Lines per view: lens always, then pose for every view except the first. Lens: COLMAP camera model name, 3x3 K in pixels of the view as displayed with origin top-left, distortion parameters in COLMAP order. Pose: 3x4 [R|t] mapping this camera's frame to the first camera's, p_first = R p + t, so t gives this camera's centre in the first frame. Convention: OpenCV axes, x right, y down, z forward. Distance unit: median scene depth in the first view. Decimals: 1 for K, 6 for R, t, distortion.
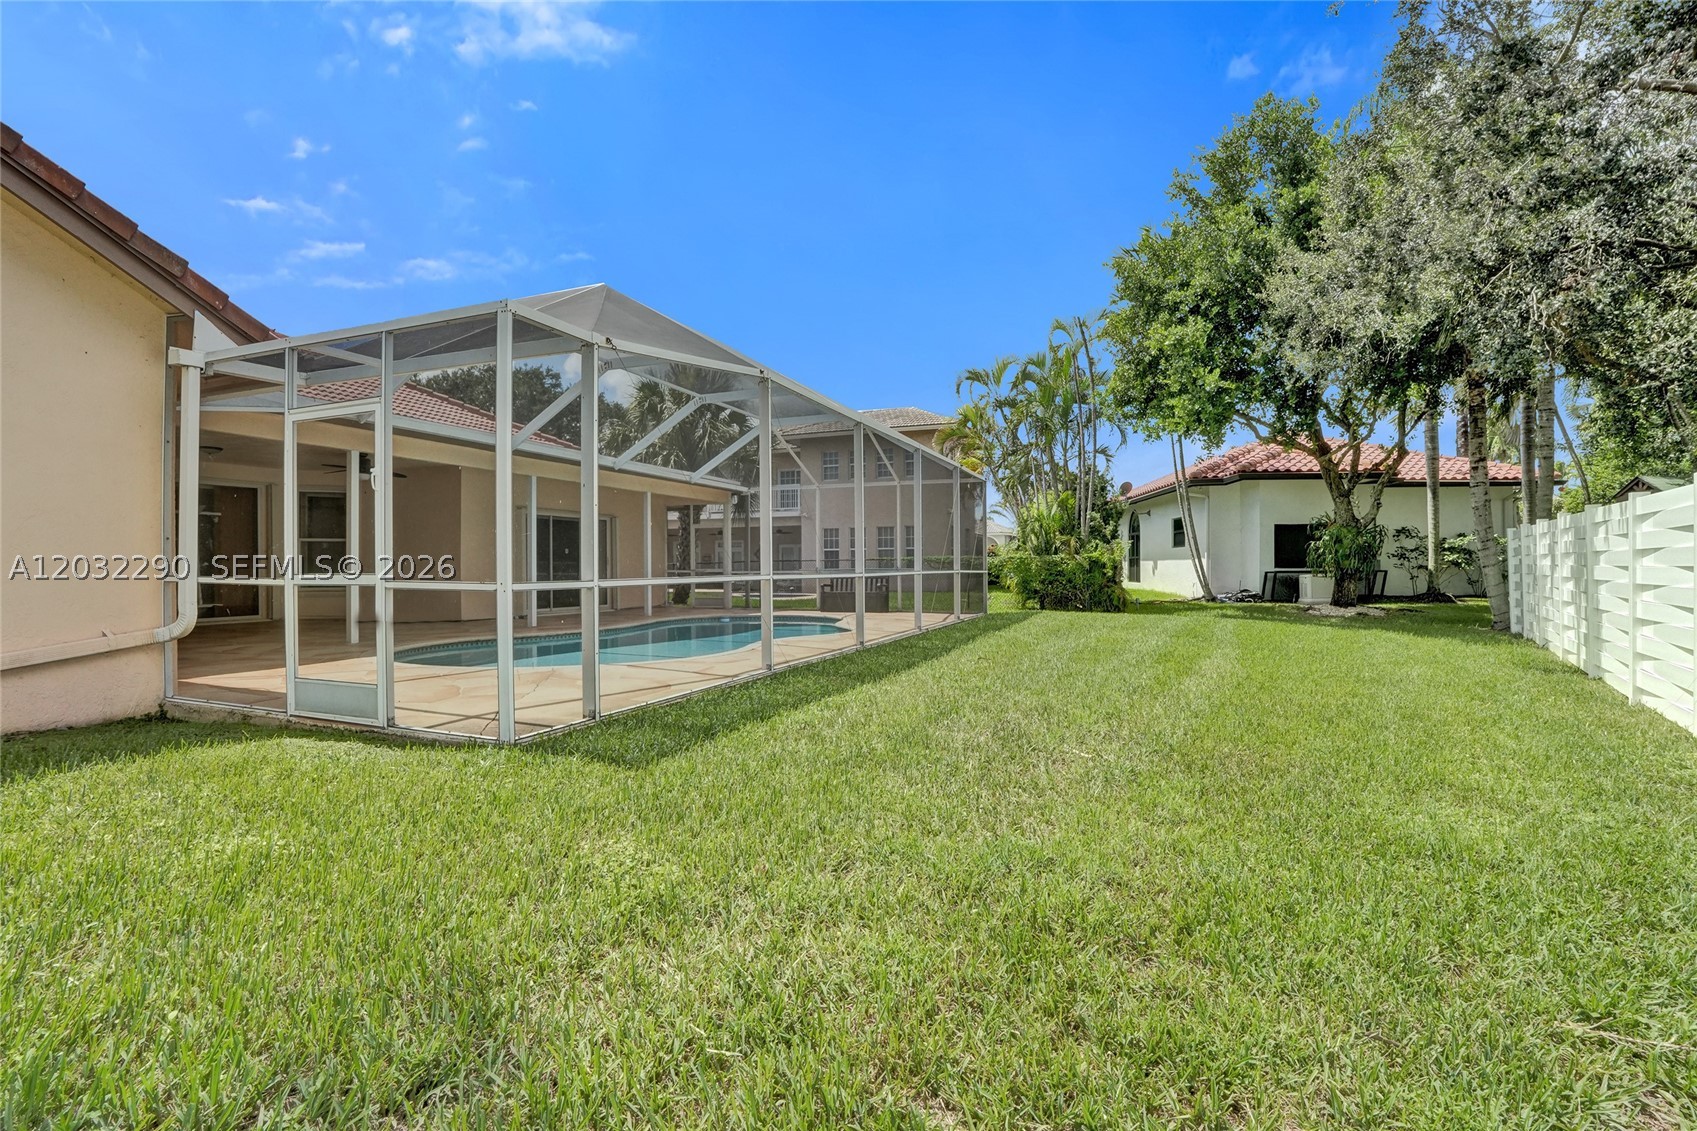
lens RADIAL K [[787.5, 0, 845.6], [0, 787.5, 563.8], [0, 0, 1]] dist [-0.052843, 0.000836]
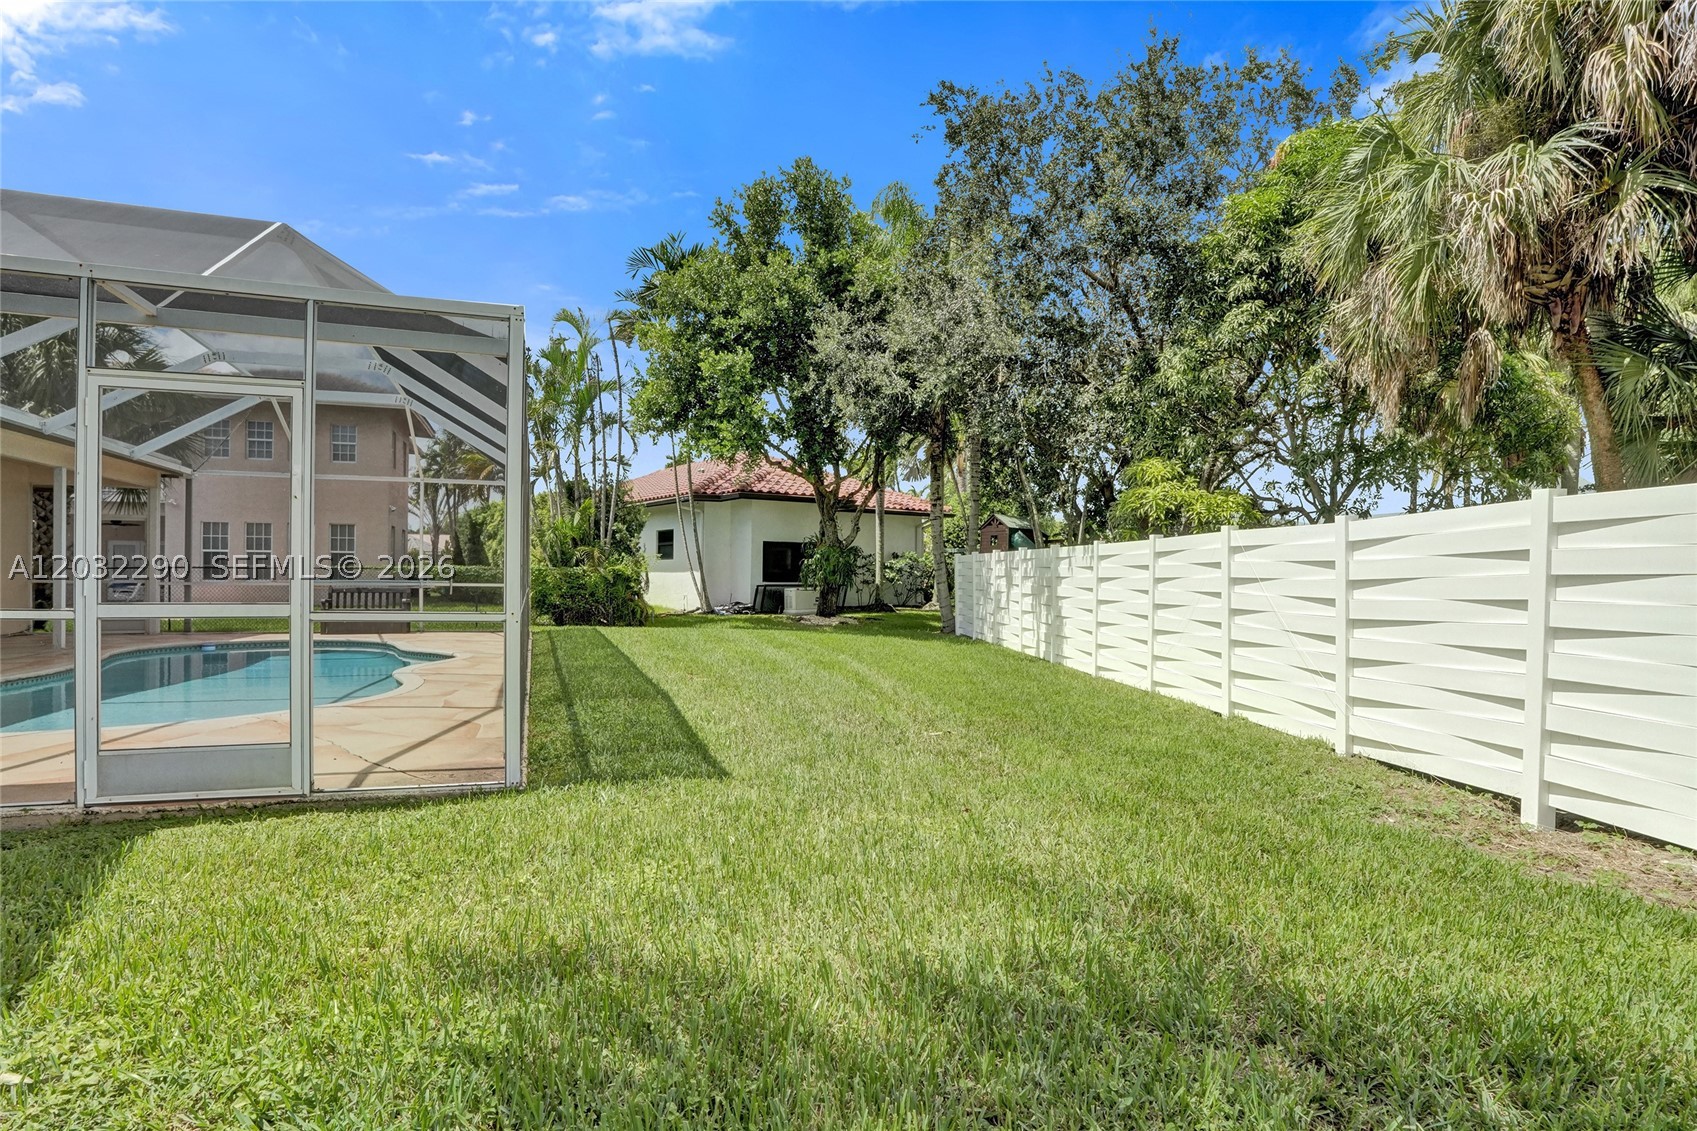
lens RADIAL K [[910.8, 0, 854.5], [0, 910.8, 578.3], [0, 0, 1]] dist [-0.097150, 0.065670]
pose [[0.738714, 0.006973, 0.673983, -0.231920], [-0.013855, 0.999892, 0.004841, -0.007980], [-0.673877, -0.012914, 0.738731, -0.021811]]
